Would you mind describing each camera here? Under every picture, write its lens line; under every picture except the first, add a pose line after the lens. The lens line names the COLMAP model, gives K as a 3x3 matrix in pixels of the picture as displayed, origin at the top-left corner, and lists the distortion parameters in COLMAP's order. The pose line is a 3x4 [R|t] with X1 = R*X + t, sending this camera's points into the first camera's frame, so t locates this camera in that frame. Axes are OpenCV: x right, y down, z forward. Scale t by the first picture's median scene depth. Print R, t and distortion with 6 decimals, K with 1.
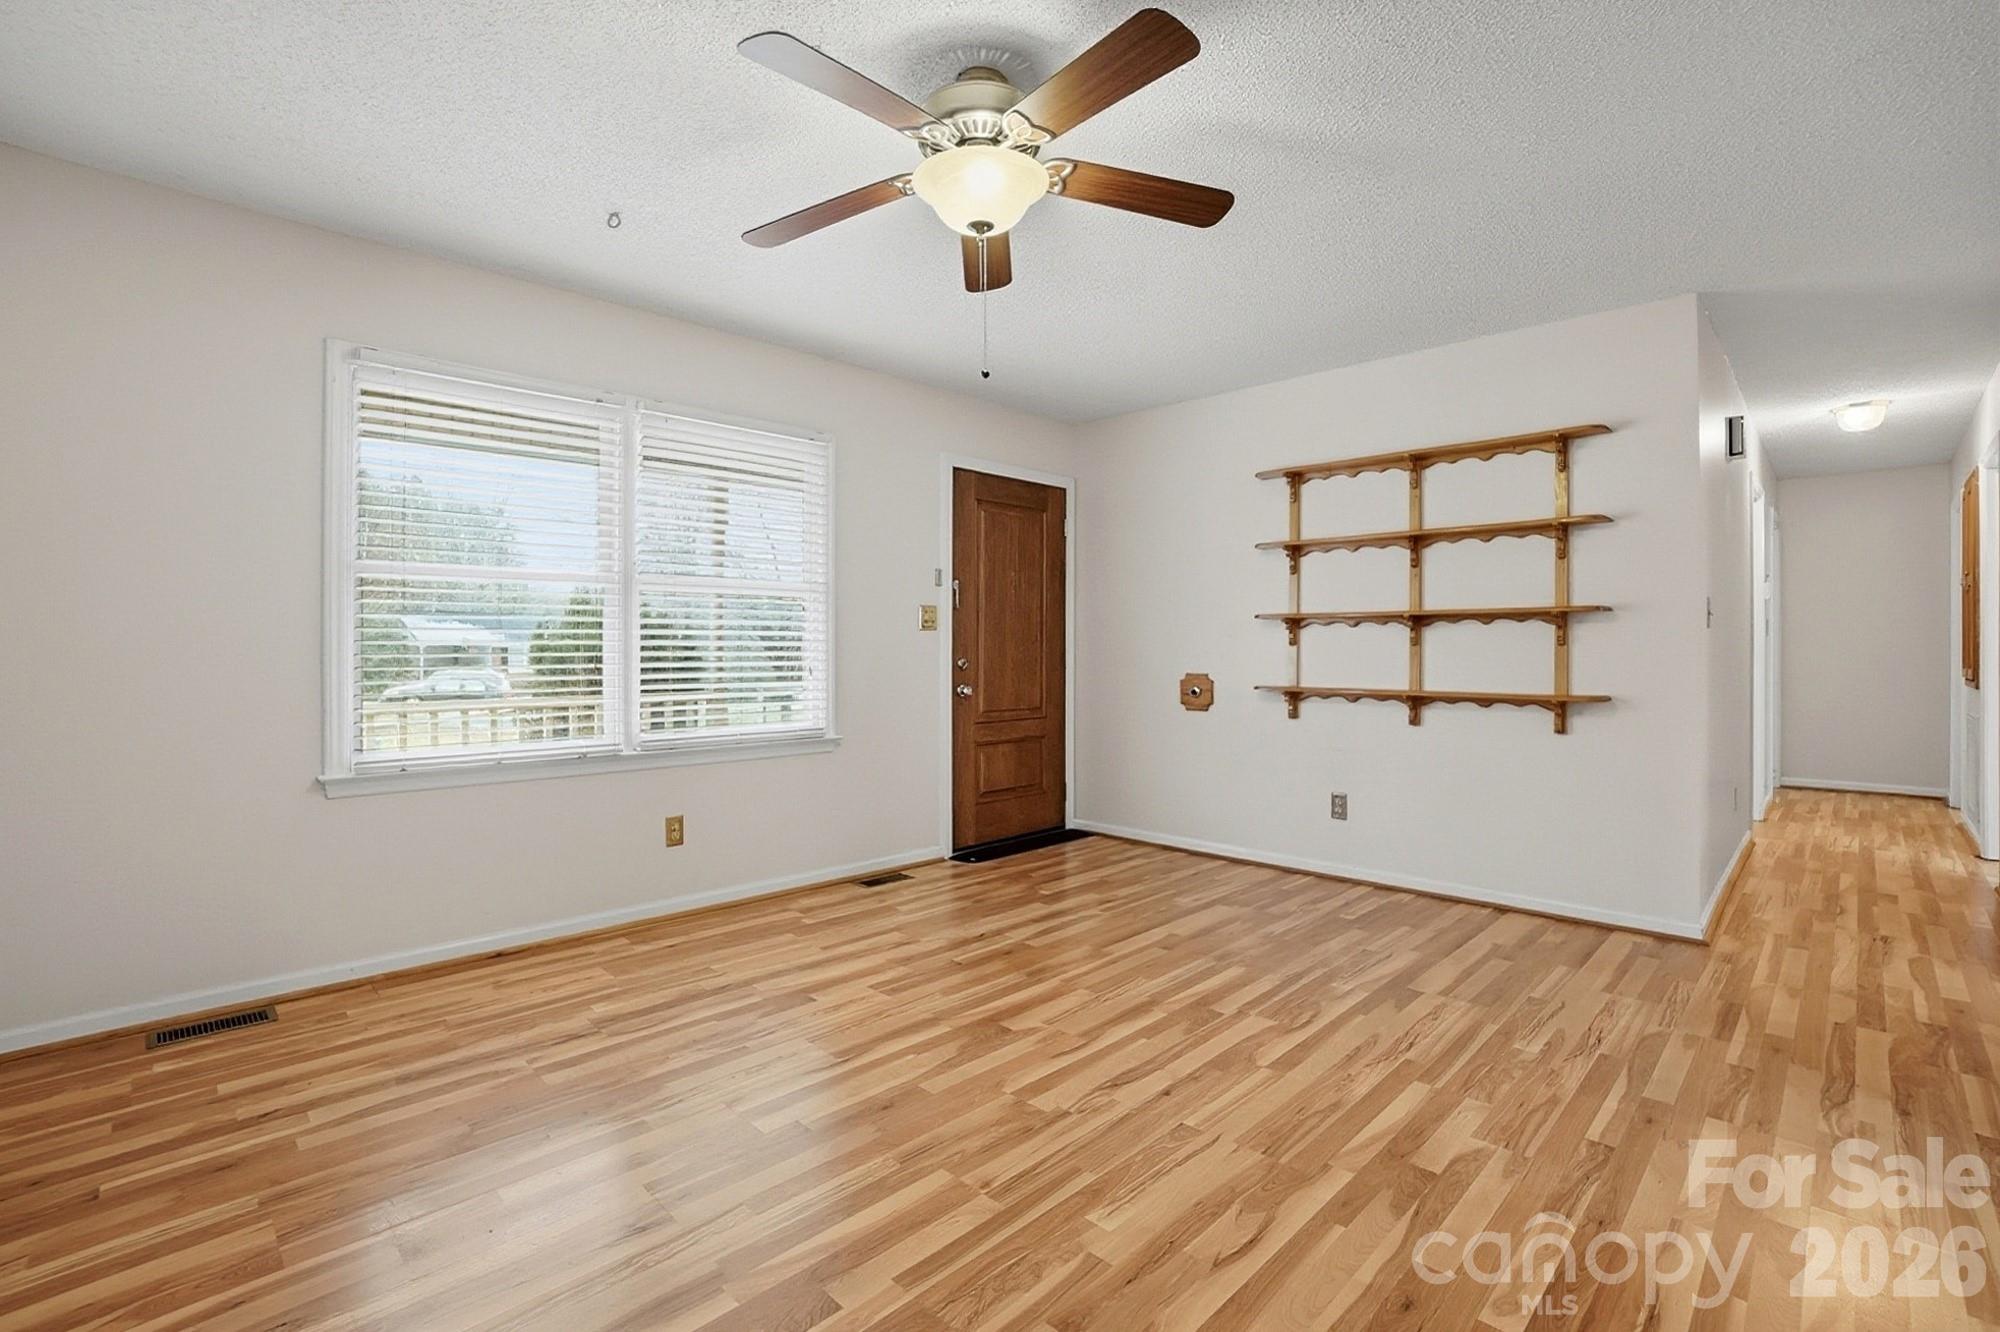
lens RADIAL K [[918.8, 0, 985.5], [0, 918.8, 665.1], [0, 0, 1]] dist [-0.065386, 0.024326]
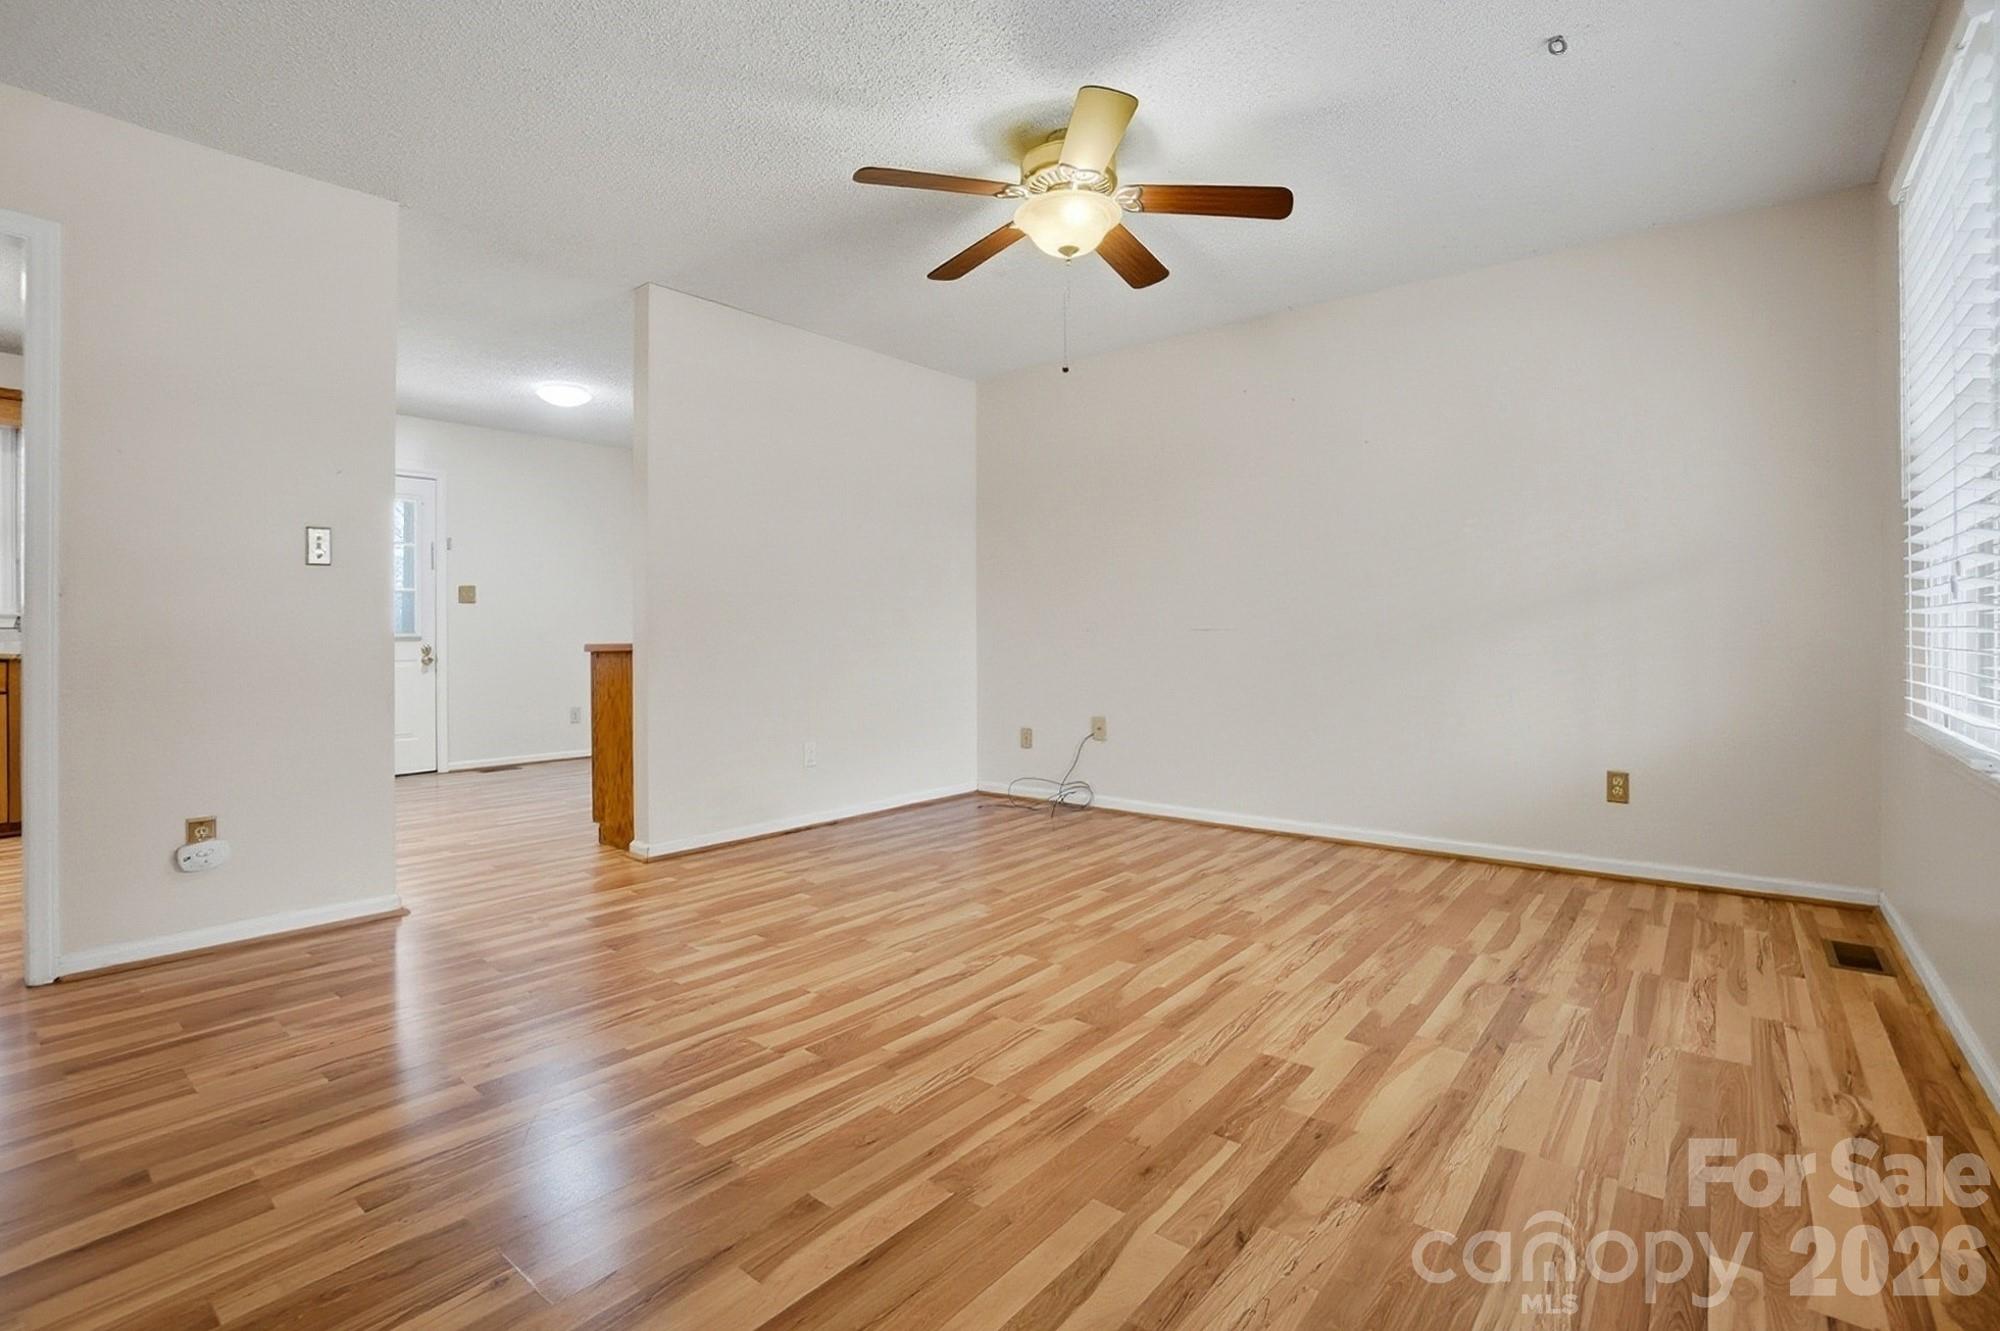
lens RADIAL K [[918.8, 0, 985.5], [0, 918.8, 664.6], [0, 0, 1]] dist [-0.065386, 0.024326]
pose [[-0.994981, 0.007643, -0.099775, 0.196839], [0.002298, 0.998561, 0.053580, 0.023276], [0.100041, 0.053082, -0.993566, 1.839137]]
